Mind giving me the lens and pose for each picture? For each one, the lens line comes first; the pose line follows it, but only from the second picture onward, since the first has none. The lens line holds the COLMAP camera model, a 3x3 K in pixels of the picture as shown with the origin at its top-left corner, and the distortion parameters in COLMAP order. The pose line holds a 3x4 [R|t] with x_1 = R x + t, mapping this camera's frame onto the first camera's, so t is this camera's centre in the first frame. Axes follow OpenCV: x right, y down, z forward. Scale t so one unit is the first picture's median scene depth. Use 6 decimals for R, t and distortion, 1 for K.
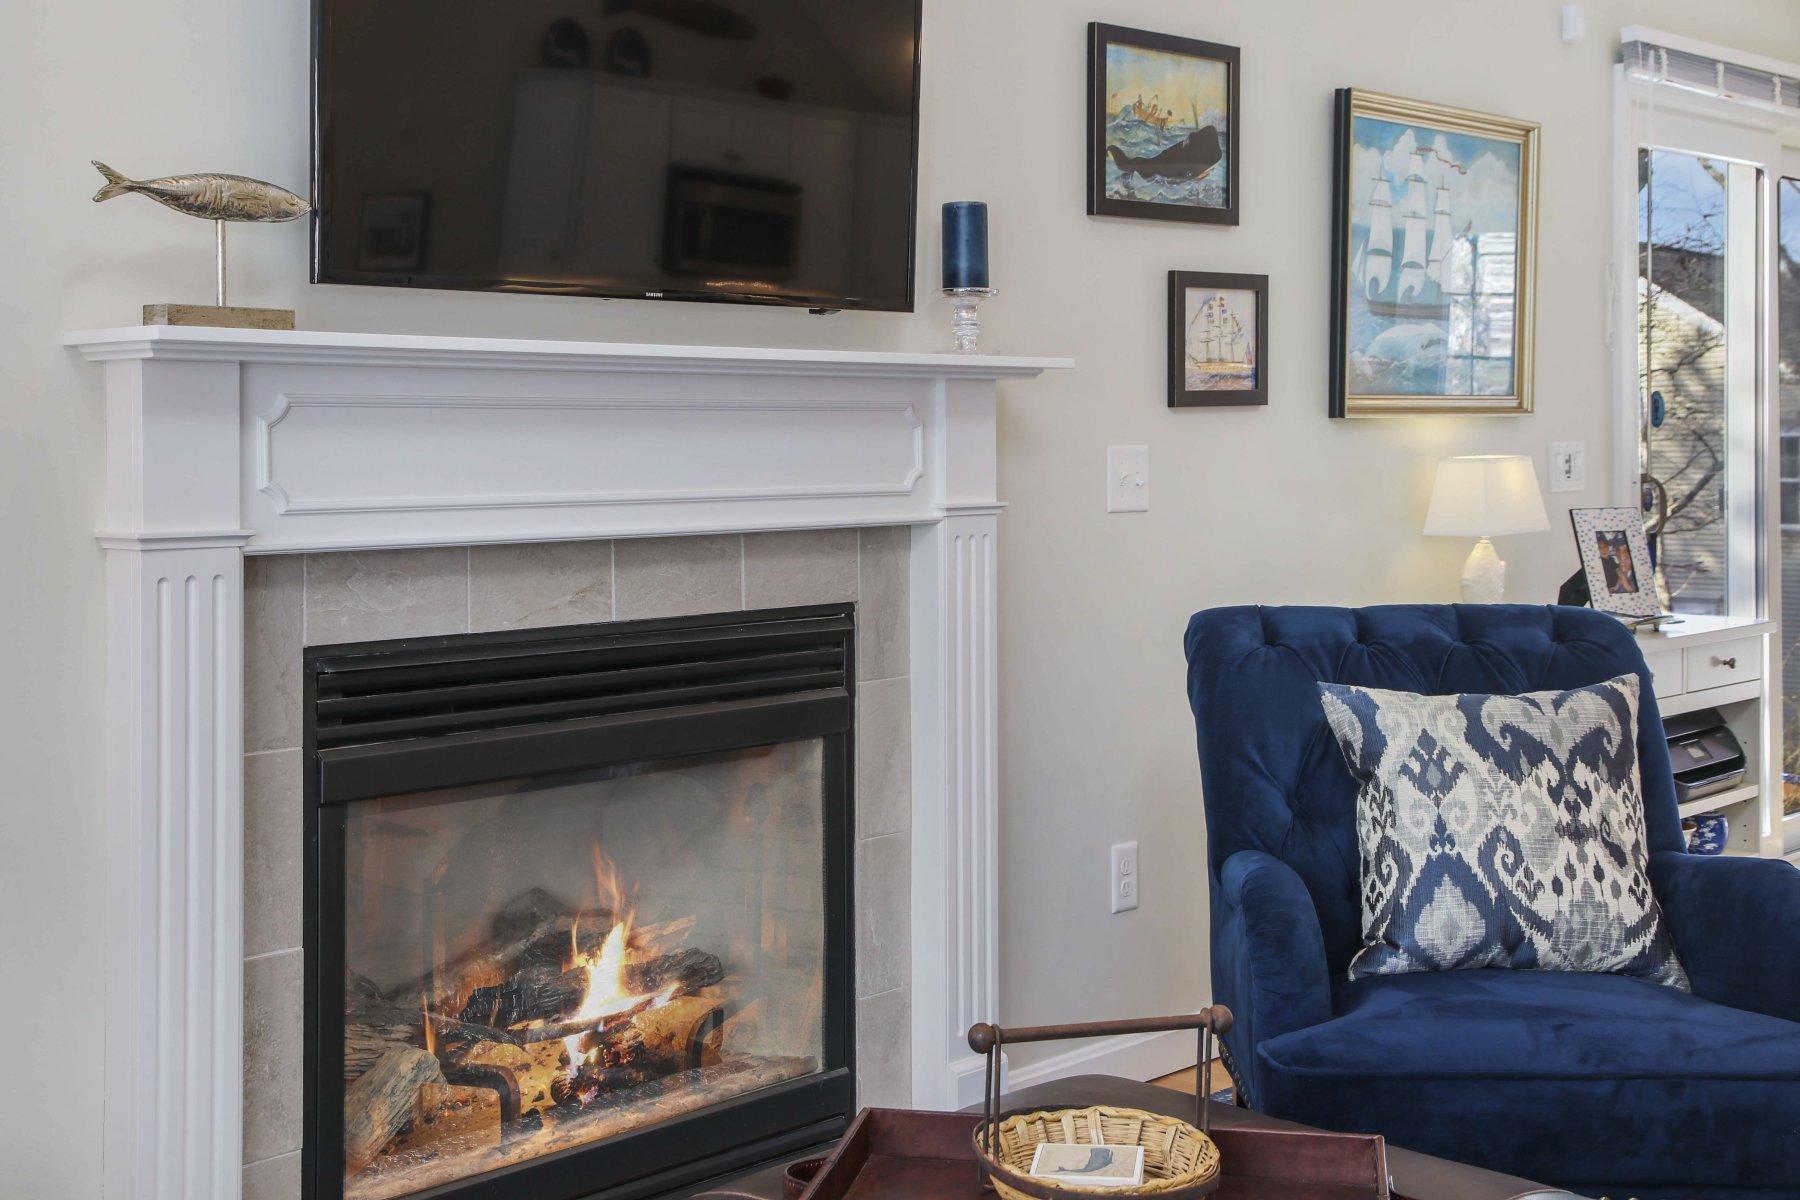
lens RADIAL K [[2275.6, 0, 897.3], [0, 2275.6, 502.7], [0, 0, 1]] dist [0.089097, 0.010208]
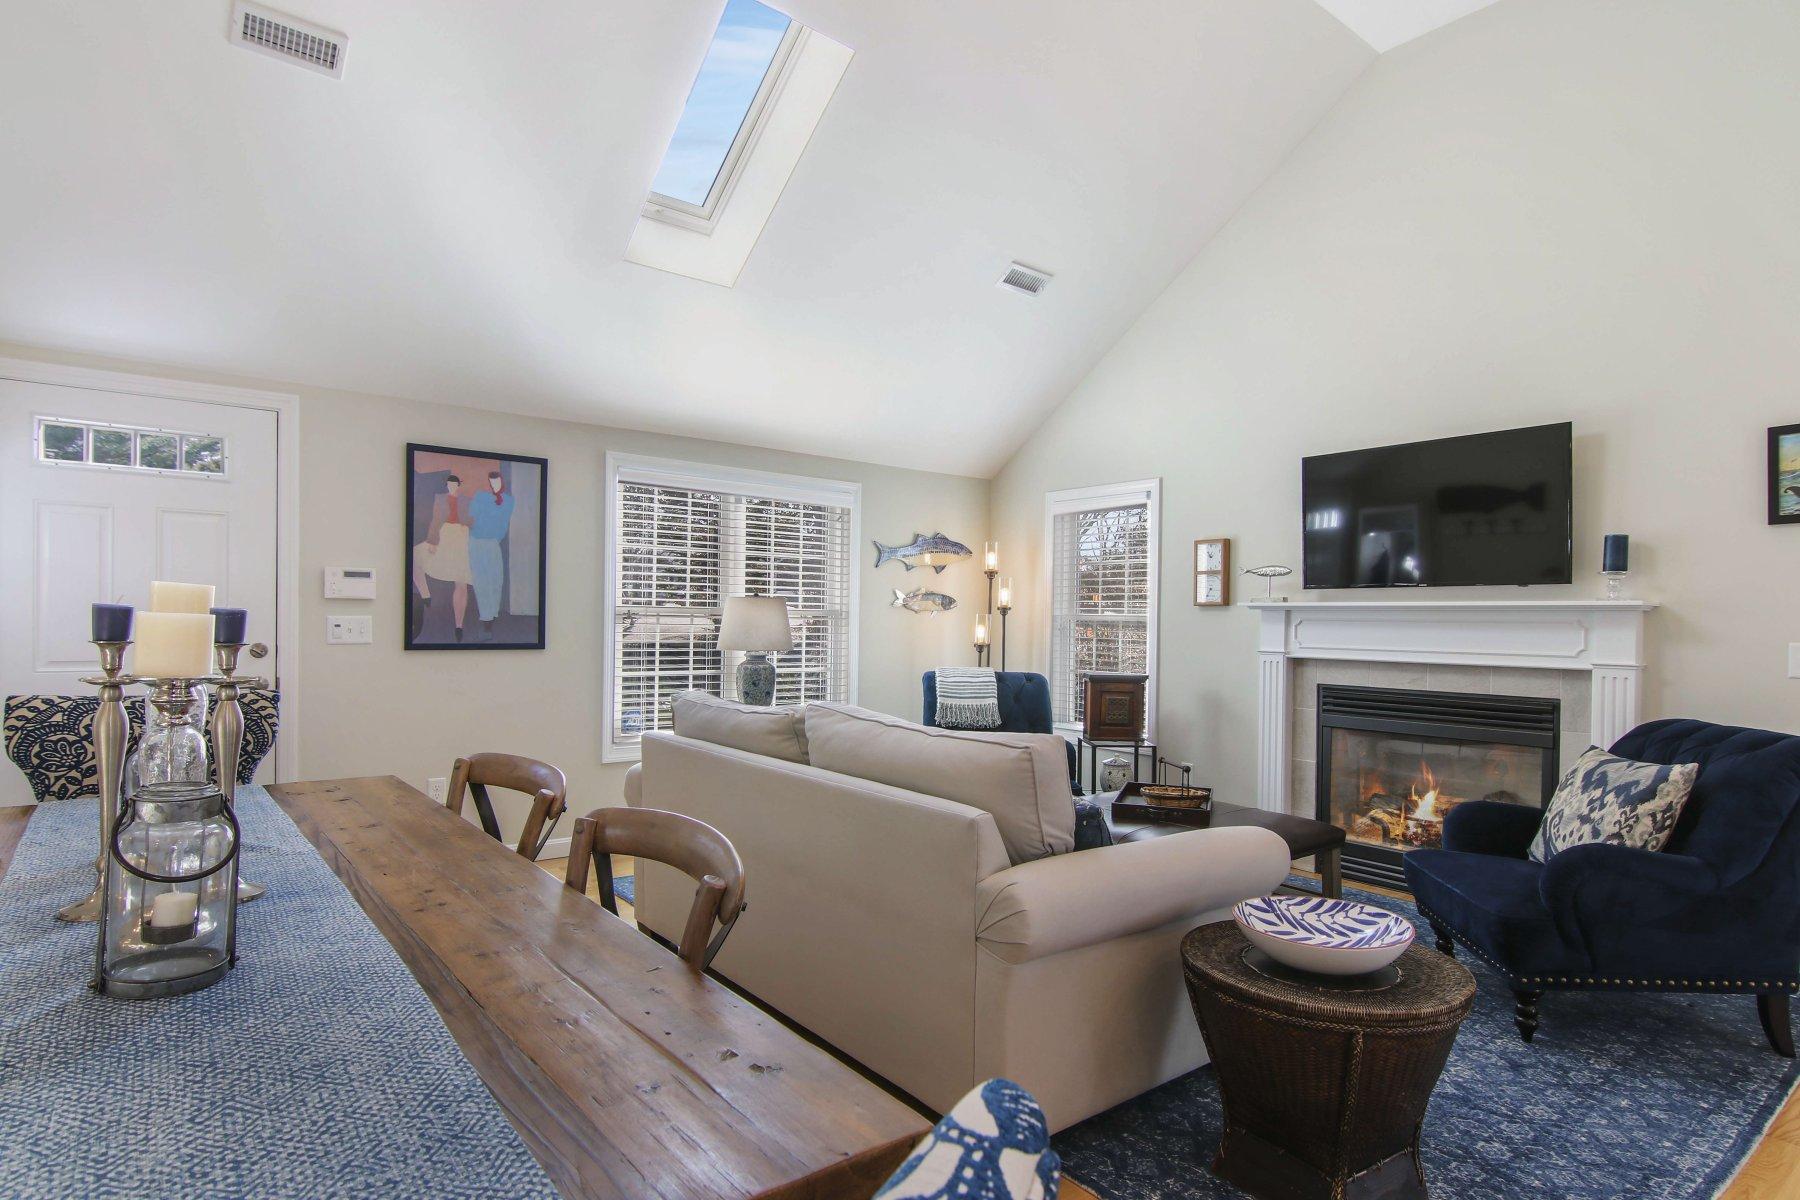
lens RADIAL K [[959.4, 0, 890.9], [0, 959.4, 625.3], [0, 0, 1]] dist [0.000882, -0.000030]
pose [[-0.142506, 0.006544, -0.989772, 1.262701], [-0.045219, 0.998891, 0.013115, -0.020911], [0.988760, 0.046626, -0.142052, 0.468220]]
